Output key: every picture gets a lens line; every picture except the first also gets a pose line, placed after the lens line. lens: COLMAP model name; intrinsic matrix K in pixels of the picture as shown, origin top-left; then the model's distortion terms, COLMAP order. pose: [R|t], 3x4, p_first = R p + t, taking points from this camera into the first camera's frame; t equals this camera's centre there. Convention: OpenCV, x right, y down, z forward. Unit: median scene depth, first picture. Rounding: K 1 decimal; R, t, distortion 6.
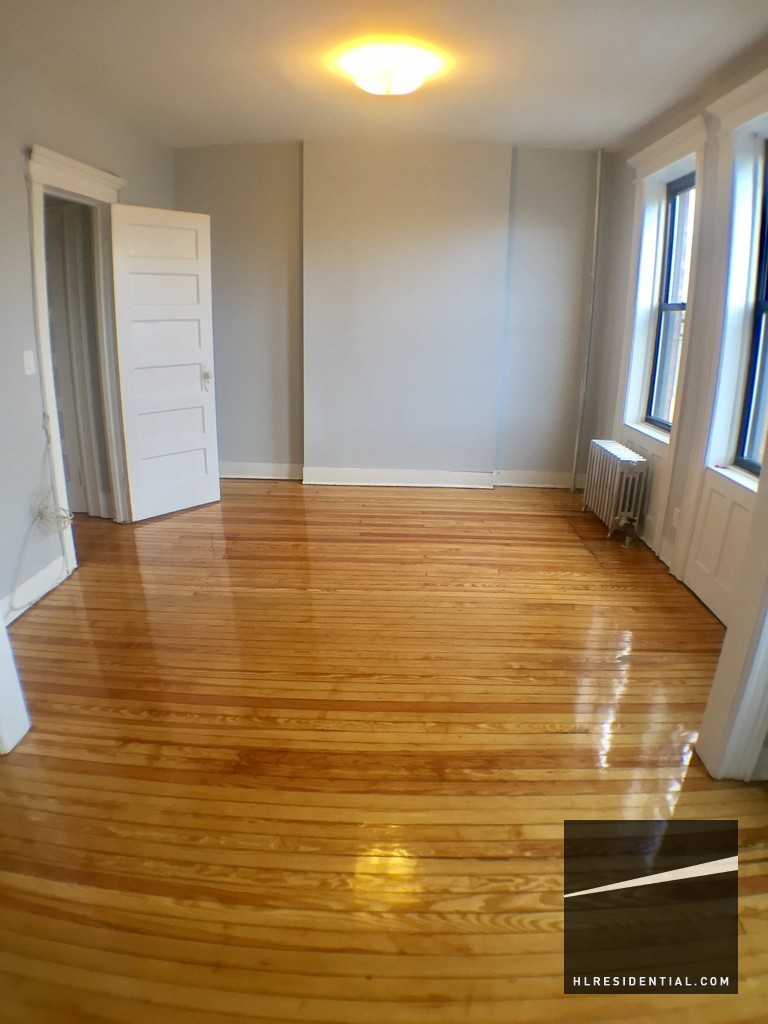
lens RADIAL K [[602.6, 0, 384.0], [0, 602.6, 512.0], [0, 0, 1]] dist [-0.188828, 0.036942]
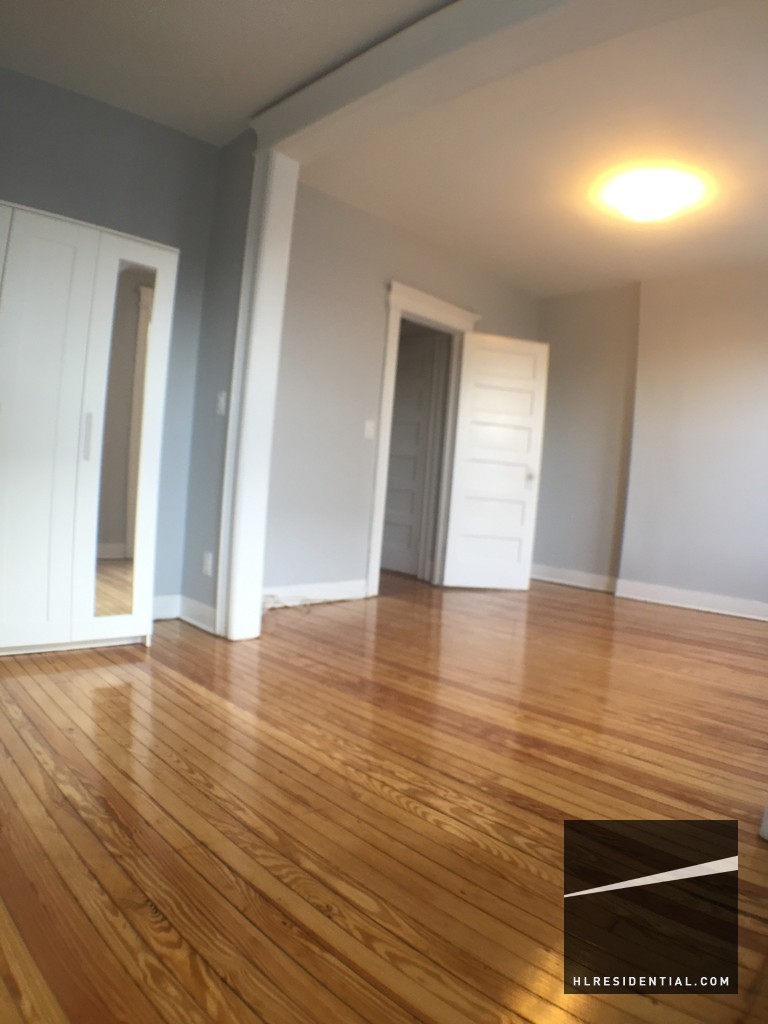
lens RADIAL K [[602.6, 0, 384.0], [0, 602.6, 512.0], [0, 0, 1]] dist [-0.188828, 0.036942]
pose [[0.741357, 0.073305, -0.667095, 0.375492], [-0.266721, 0.944324, -0.192644, 0.189712], [0.615833, 0.320746, 0.719633, -0.005002]]
